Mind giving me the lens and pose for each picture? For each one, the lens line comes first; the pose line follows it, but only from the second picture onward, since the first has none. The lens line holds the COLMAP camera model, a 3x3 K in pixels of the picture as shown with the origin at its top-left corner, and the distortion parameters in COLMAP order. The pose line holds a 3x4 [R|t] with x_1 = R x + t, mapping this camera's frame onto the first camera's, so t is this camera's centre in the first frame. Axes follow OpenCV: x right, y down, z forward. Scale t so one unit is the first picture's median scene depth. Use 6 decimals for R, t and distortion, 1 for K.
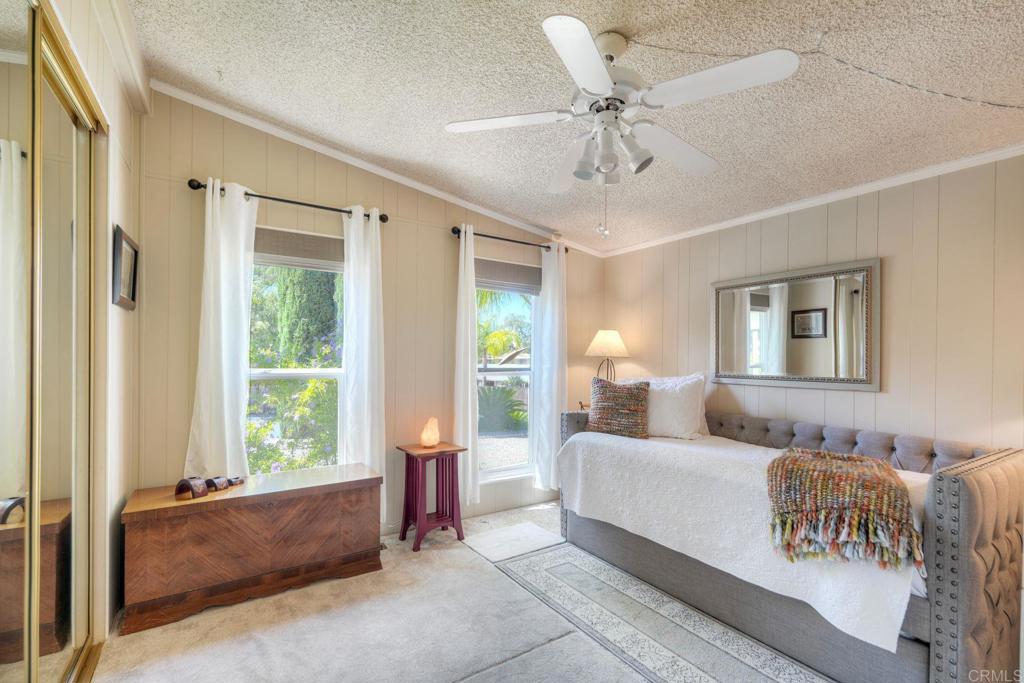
lens RADIAL K [[453.3, 0, 500.3], [0, 453.3, 355.4], [0, 0, 1]] dist [-0.001741, -0.000171]
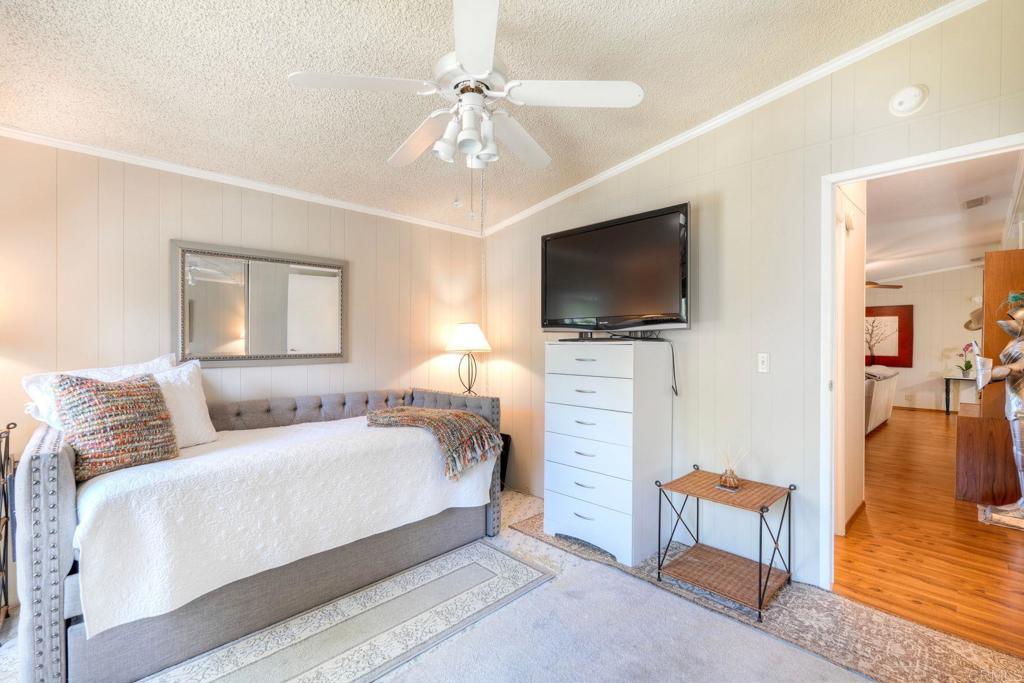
lens RADIAL K [[453.3, 0, 510.0], [0, 453.3, 340.8], [0, 0, 1]] dist [-0.001741, -0.000171]
pose [[-0.219193, -0.014801, 0.975569, -0.561895], [-0.010252, 0.999865, 0.012866, -0.004736], [-0.975628, -0.007181, -0.219315, 0.828076]]
